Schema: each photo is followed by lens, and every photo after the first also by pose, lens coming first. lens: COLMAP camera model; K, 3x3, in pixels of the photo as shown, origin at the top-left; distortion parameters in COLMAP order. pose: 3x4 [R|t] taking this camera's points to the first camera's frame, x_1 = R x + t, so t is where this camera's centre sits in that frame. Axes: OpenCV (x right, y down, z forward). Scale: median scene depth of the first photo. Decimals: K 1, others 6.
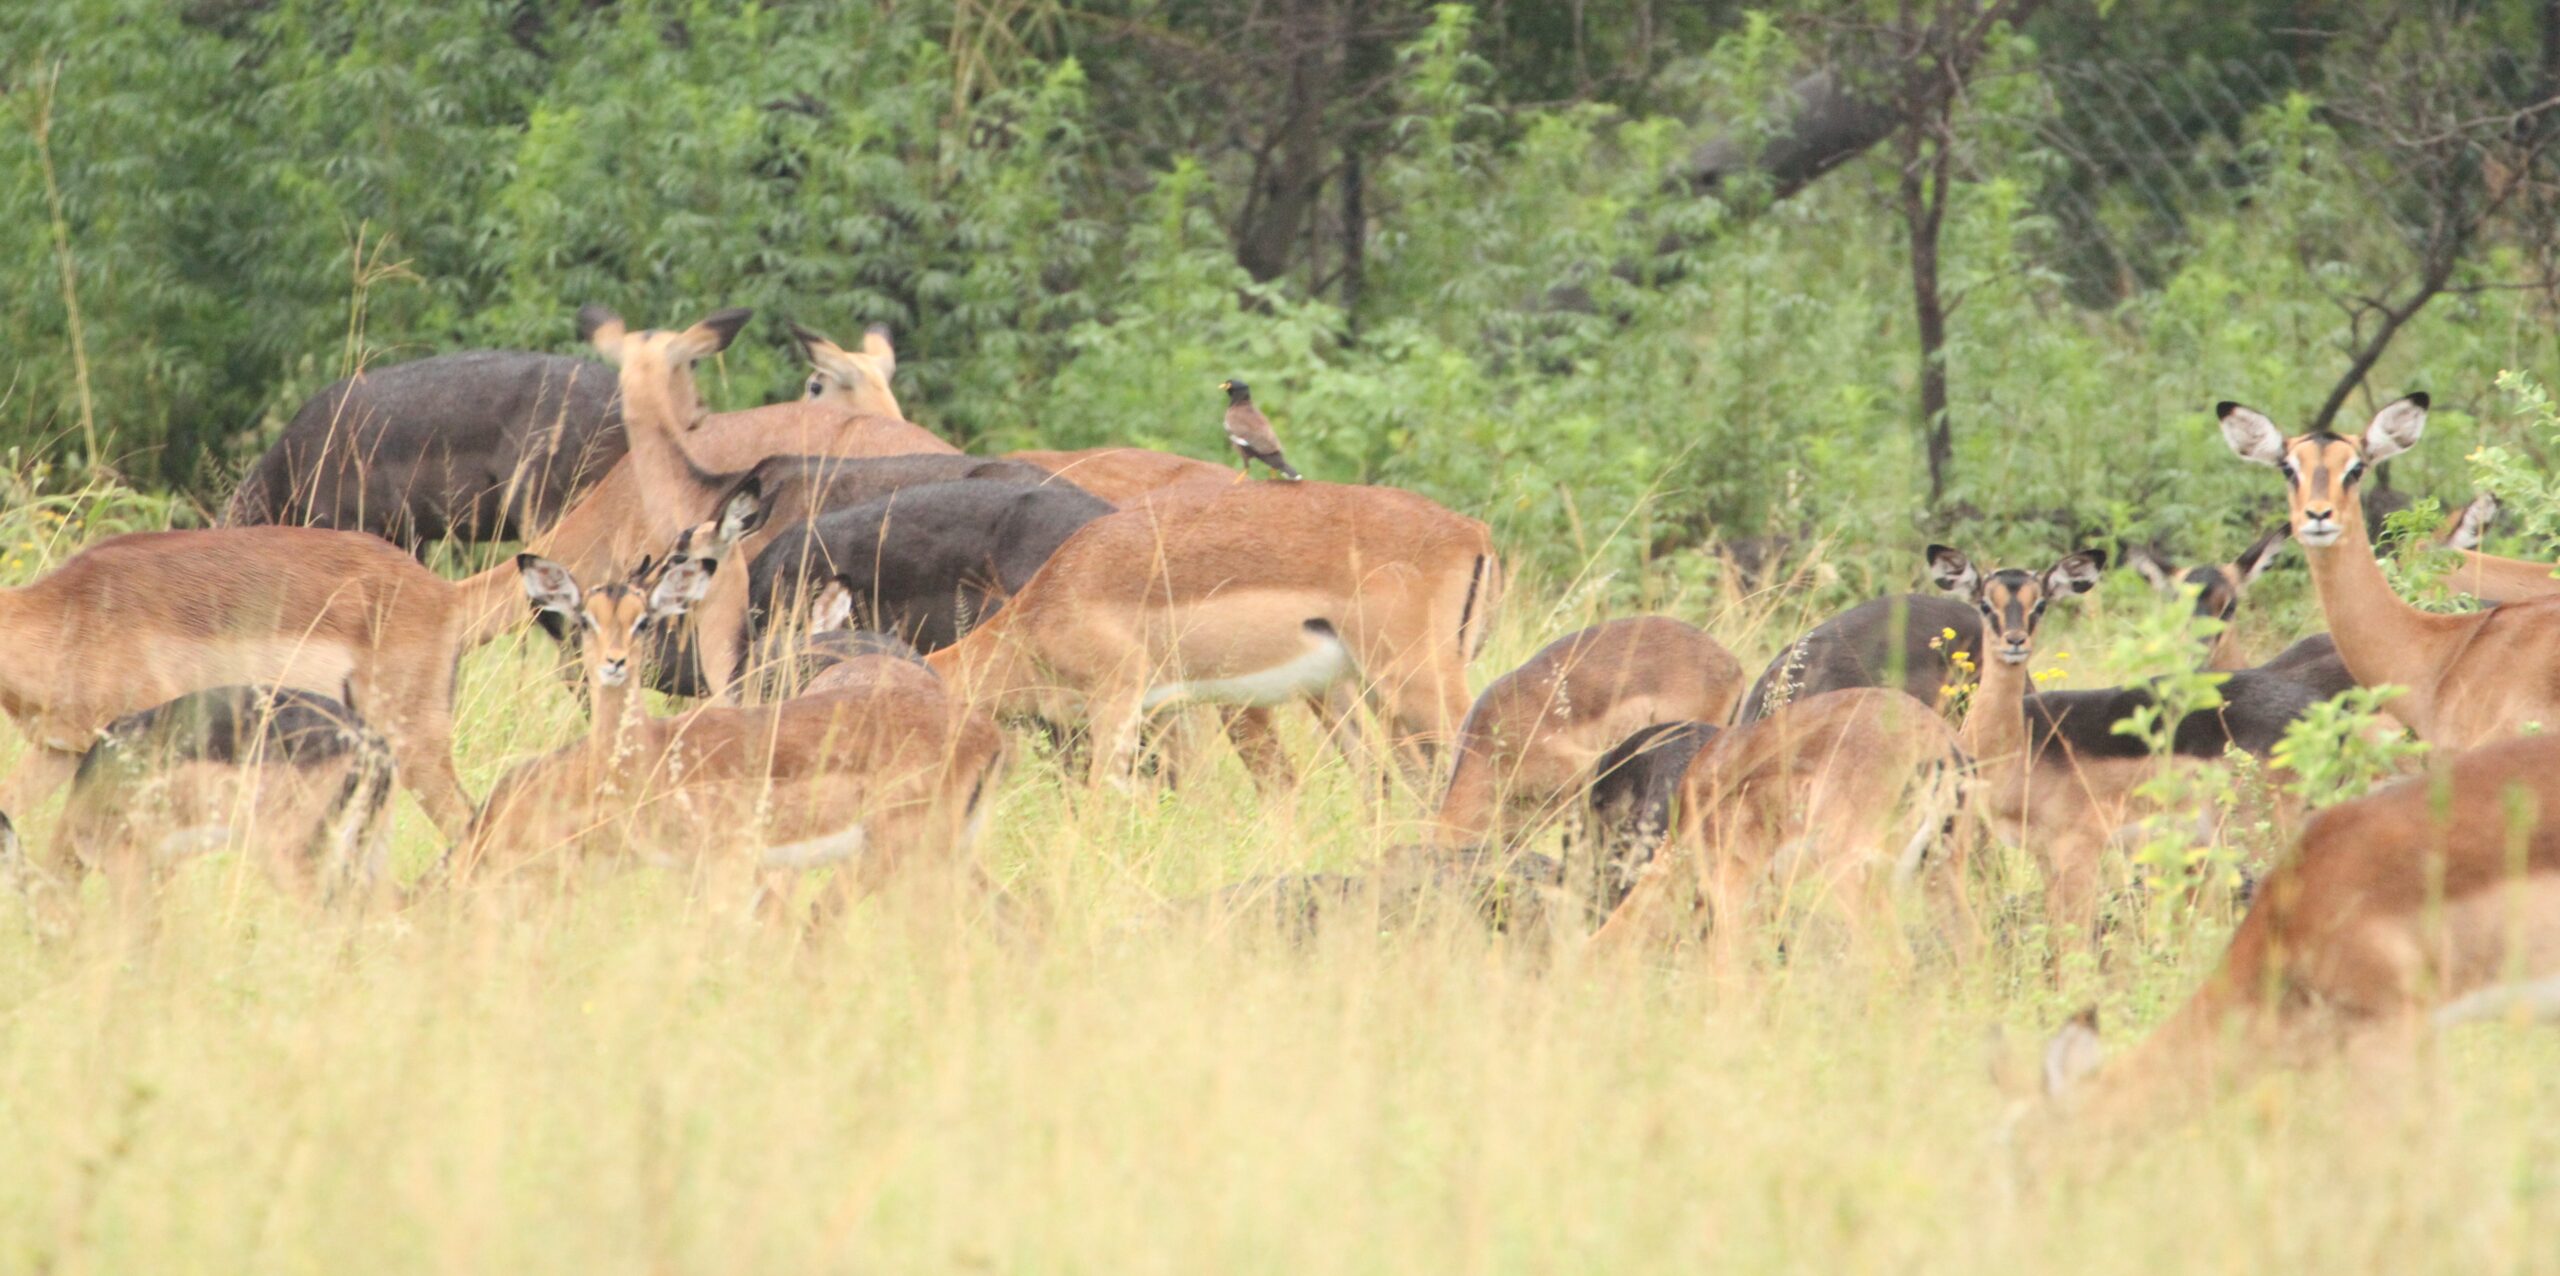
lens RADIAL K [[1009.6, 0, 1269.4], [0, 1009.6, 645.0], [0, 0, 1]] dist [-0.002672, 0.000202]
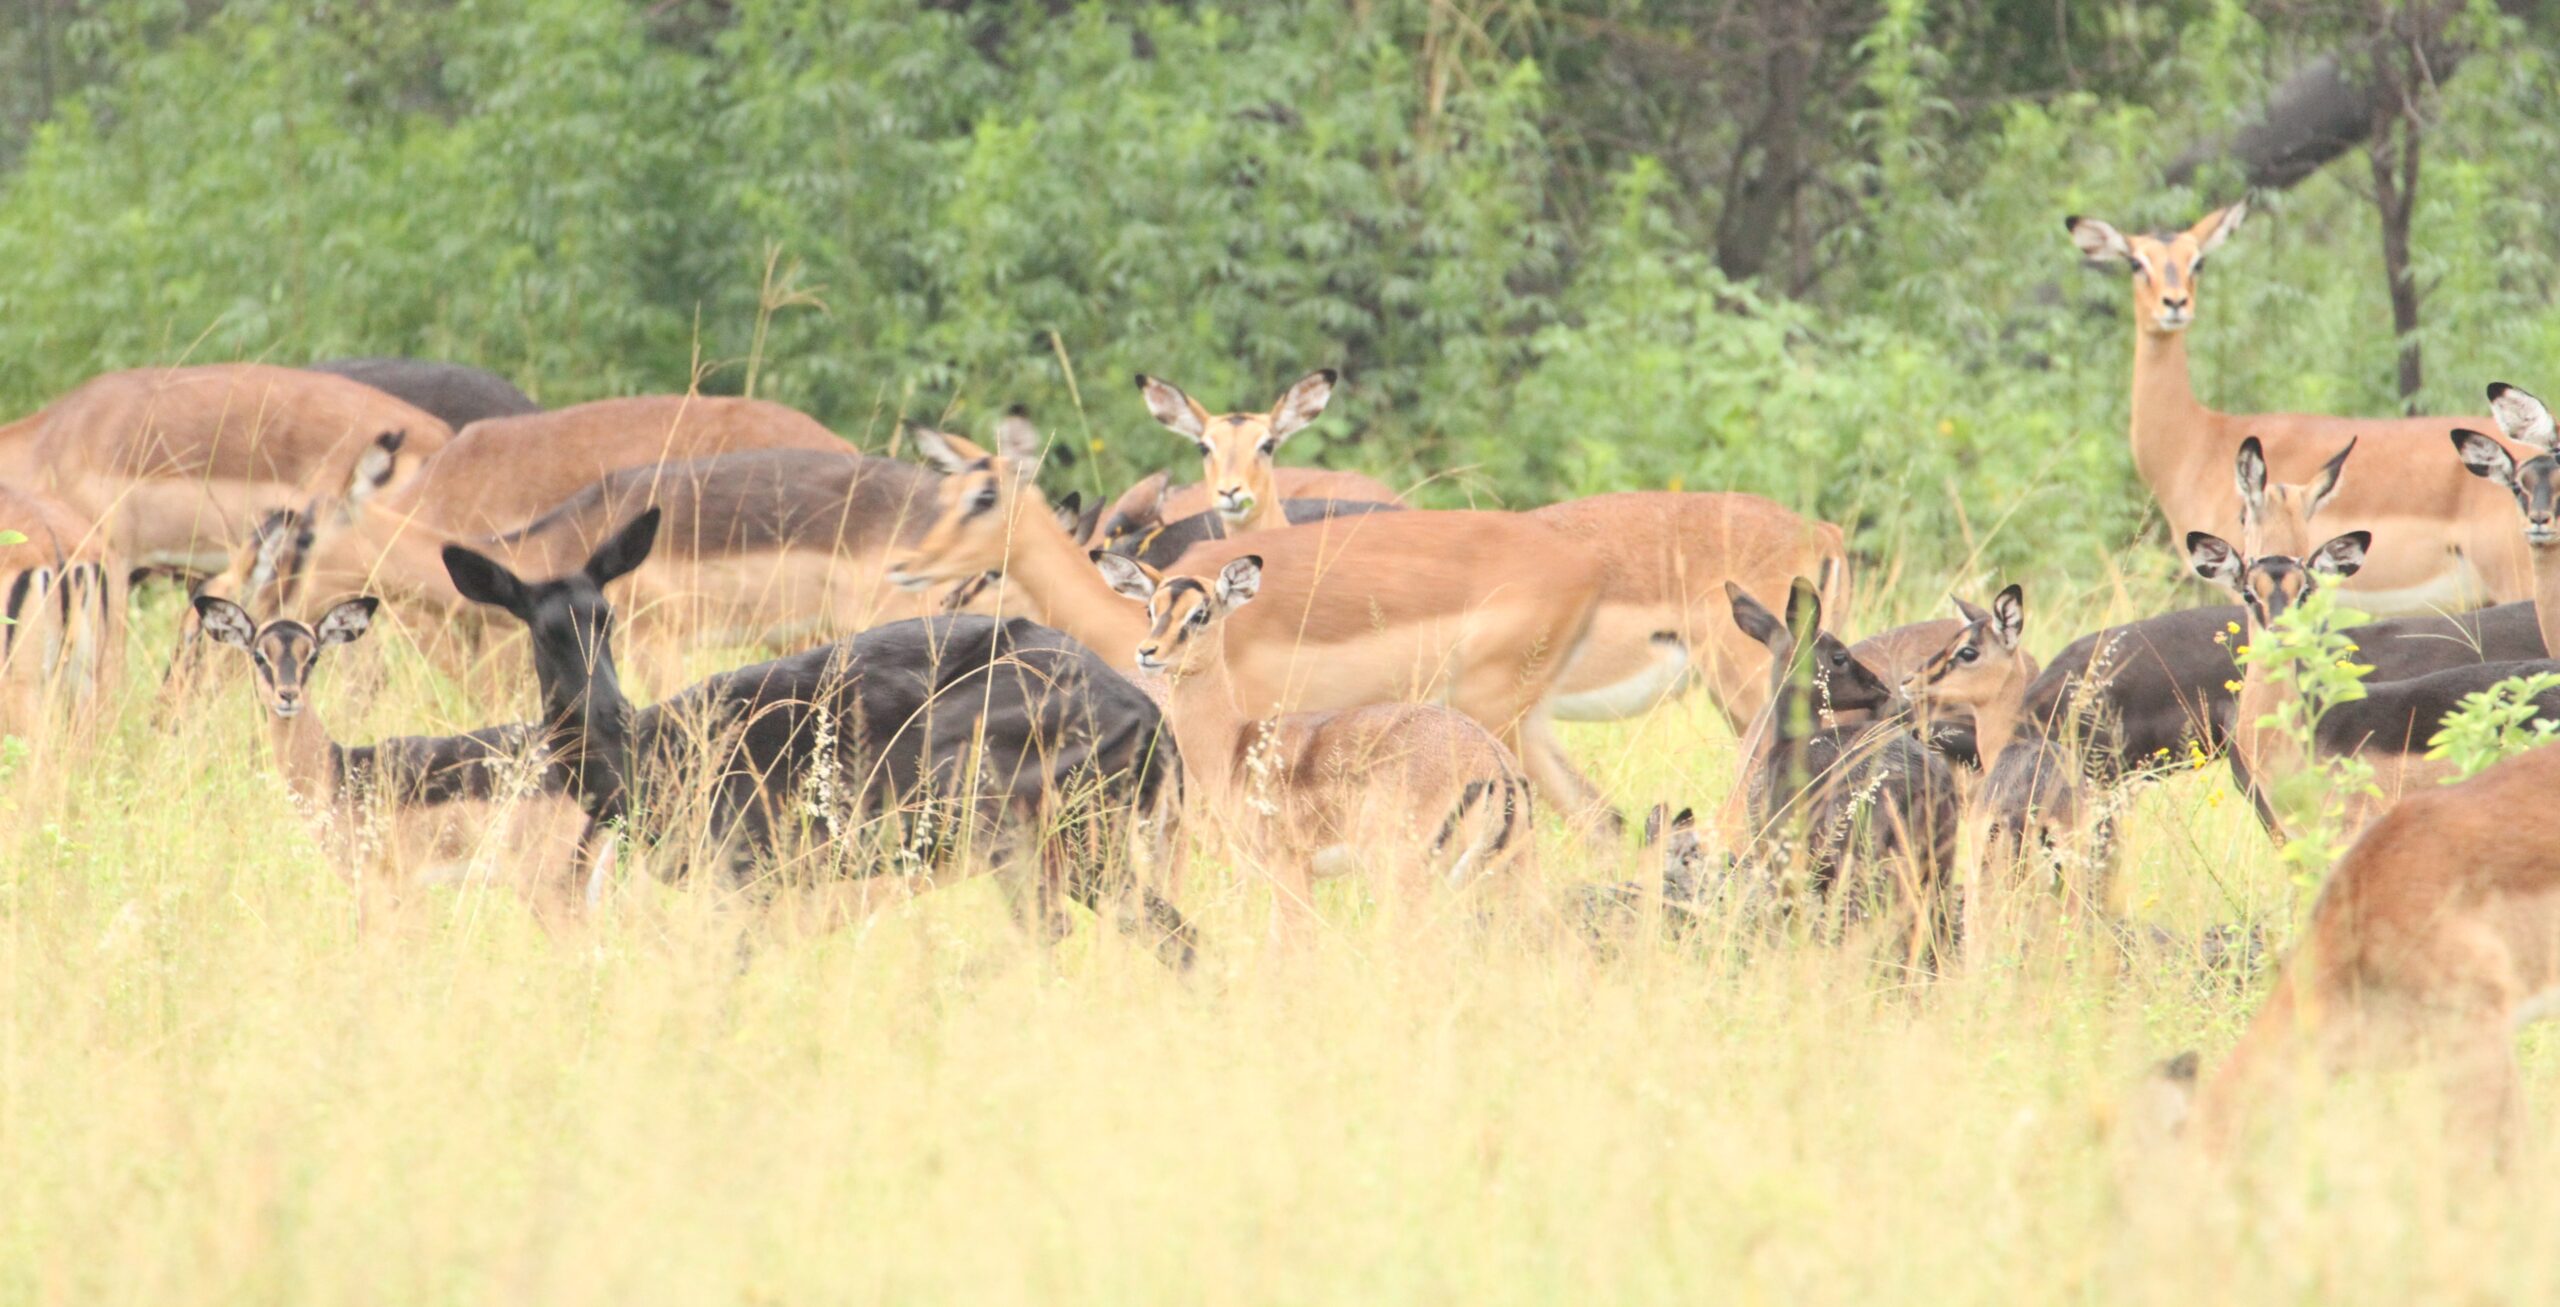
lens RADIAL K [[1042.8, 0, 1295.1], [0, 1042.8, 654.5], [0, 0, 1]] dist [0.000020, -0.000625]
pose [[0.999811, -0.018747, -0.005107, -0.436111], [0.018746, 0.999824, -0.000252, -0.003187], [0.005111, 0.000156, 0.999987, -0.023067]]
